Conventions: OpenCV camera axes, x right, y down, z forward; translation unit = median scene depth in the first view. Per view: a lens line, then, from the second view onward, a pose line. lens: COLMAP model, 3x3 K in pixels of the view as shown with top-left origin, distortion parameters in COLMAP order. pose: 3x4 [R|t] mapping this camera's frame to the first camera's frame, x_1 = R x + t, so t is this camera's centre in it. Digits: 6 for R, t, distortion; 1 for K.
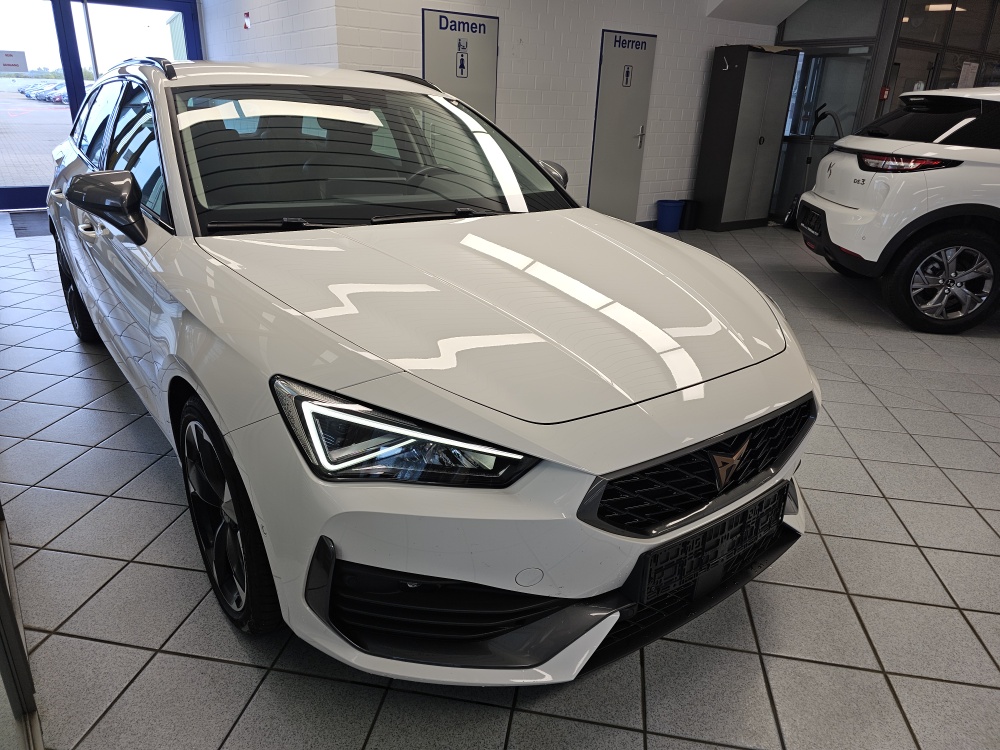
lens RADIAL K [[679.0, 0, 507.4], [0, 679.0, 366.6], [0, 0, 1]] dist [0.062355, -0.074539]
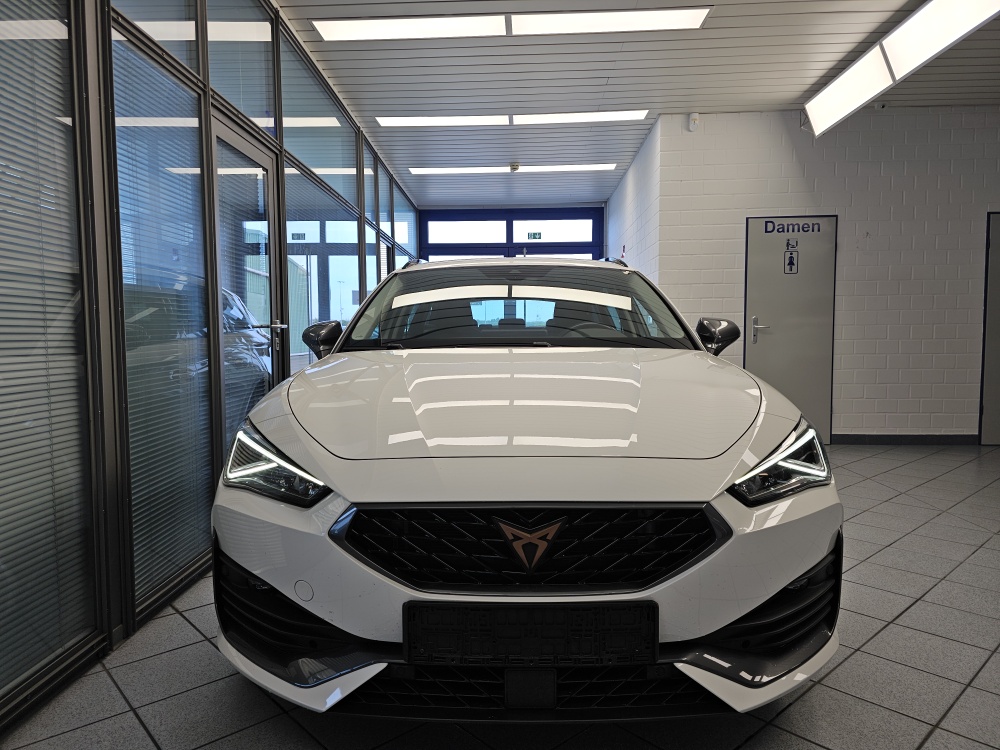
lens RADIAL K [[679.0, 0, 507.4], [0, 679.0, 366.6], [0, 0, 1]] dist [0.062355, -0.074539]
pose [[0.786912, -0.008302, -0.617009, 0.232812], [-0.187447, 0.949442, -0.251839, 0.040031], [0.587906, 0.313832, 0.745571, 0.050001]]
